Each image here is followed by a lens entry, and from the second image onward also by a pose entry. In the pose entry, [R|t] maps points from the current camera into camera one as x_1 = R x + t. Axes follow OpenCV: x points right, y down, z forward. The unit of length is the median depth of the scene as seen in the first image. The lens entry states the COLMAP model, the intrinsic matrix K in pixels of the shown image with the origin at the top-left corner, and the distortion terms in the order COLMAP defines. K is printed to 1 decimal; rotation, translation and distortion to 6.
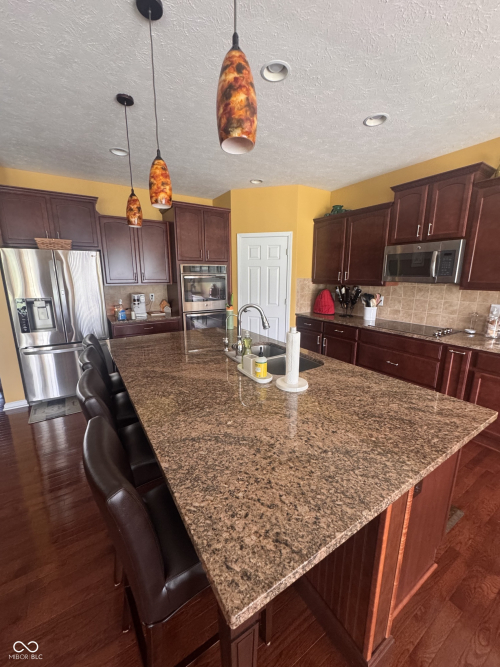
lens RADIAL K [[266.2, 0, 250.0], [0, 266.2, 333.5], [0, 0, 1]] dist [-0.007668, 0.000188]
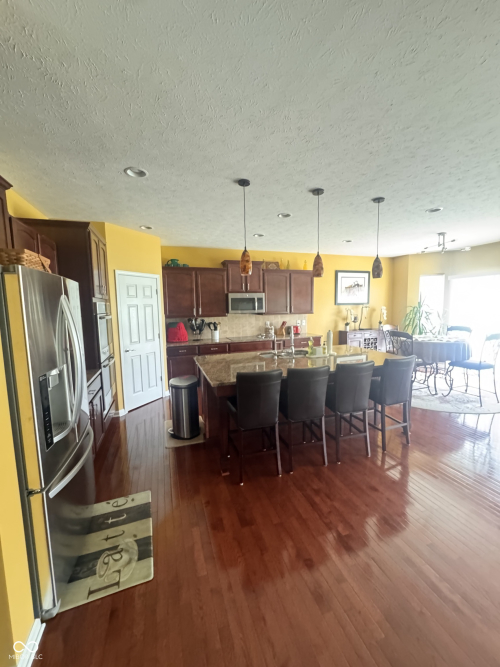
lens RADIAL K [[266.2, 0, 250.0], [0, 266.2, 333.5], [0, 0, 1]] dist [-0.007668, 0.000188]
pose [[0.236854, -0.106436, 0.965697, -1.033691], [0.229449, 0.971991, 0.050853, -0.123593], [-0.944062, 0.209534, 0.254642, 0.452427]]
